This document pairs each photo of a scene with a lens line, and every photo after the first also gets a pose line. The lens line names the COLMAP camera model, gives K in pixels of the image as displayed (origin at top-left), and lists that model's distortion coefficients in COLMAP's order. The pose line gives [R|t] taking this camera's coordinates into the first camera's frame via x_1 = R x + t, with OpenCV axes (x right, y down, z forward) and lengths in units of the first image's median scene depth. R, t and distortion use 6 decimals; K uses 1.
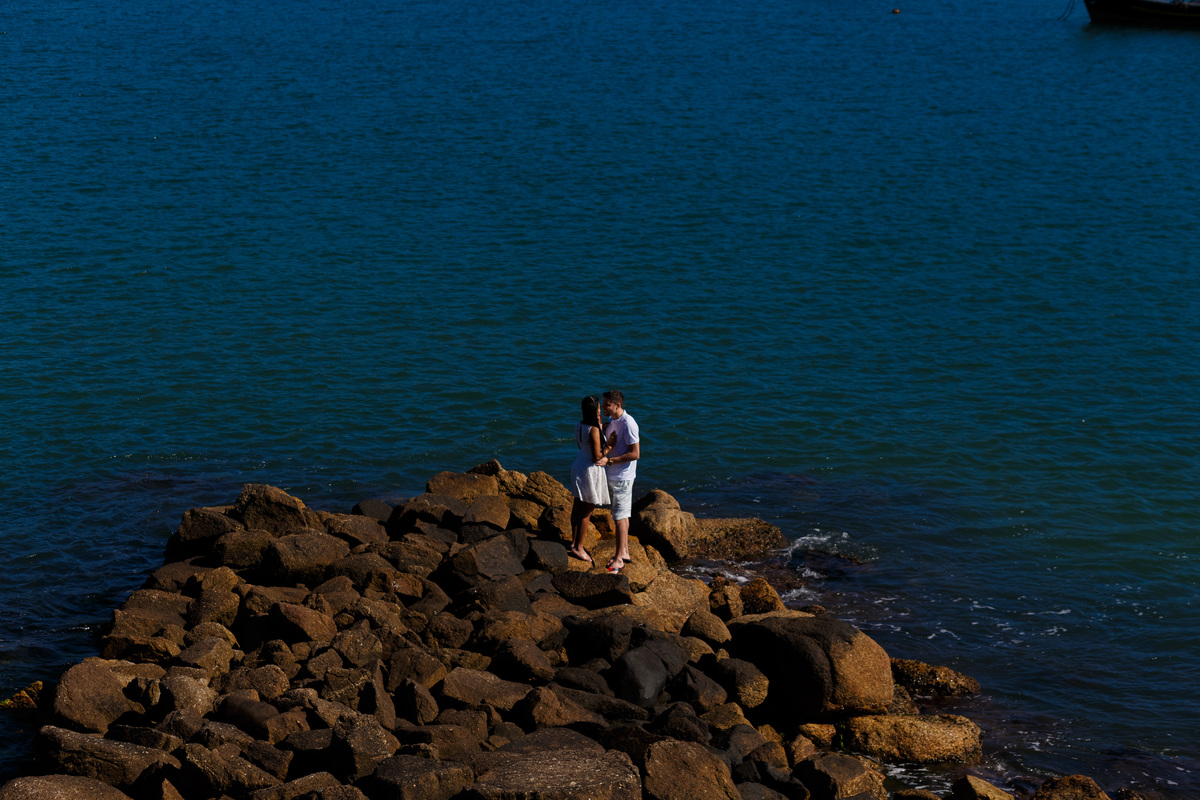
lens RADIAL K [[2967.3, 0, 601.0], [0, 2967.3, 397.0], [0, 0, 1]] dist [-0.277528, 0.000000]
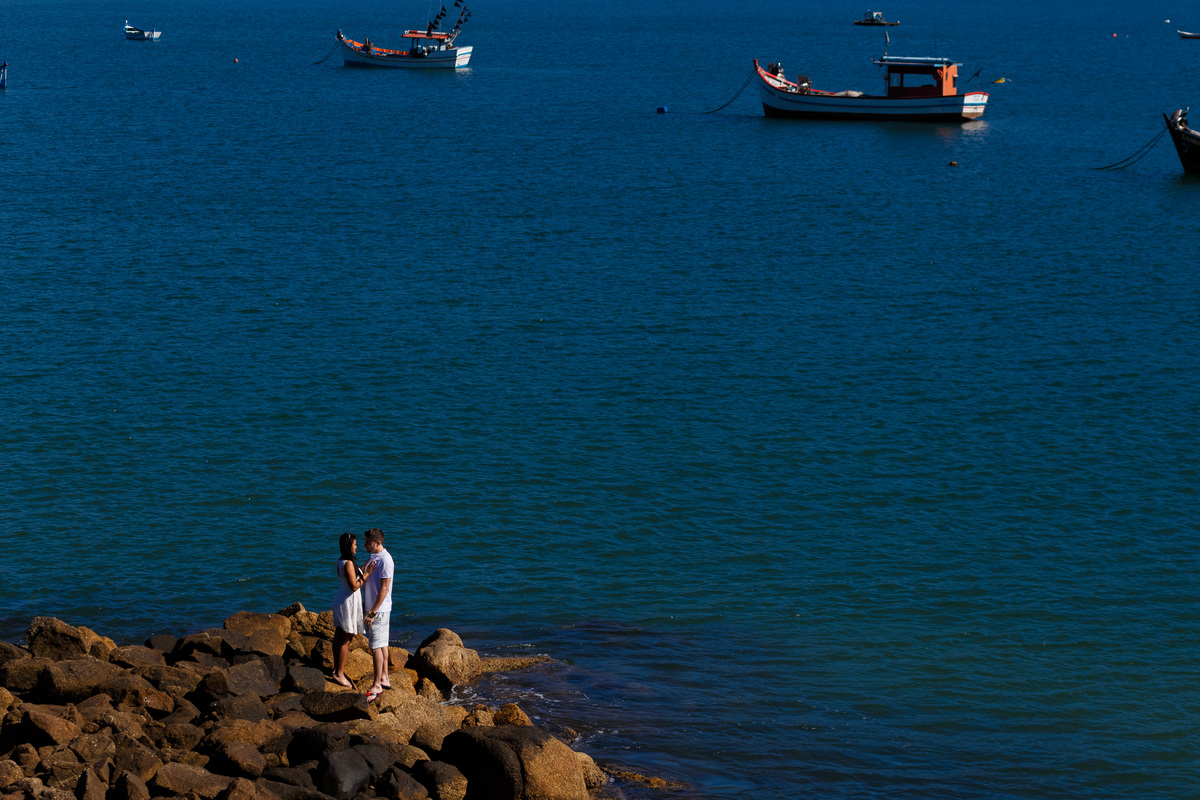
lens RADIAL K [[2967.3, 0, 599.3], [0, 2967.3, 402.2], [0, 0, 1]] dist [-0.277528, 0.000000]
pose [[0.999059, -0.001345, 0.043350, 0.050842], [0.003595, 0.998647, -0.051882, 0.010241], [-0.043222, 0.051989, 0.997712, -0.099811]]
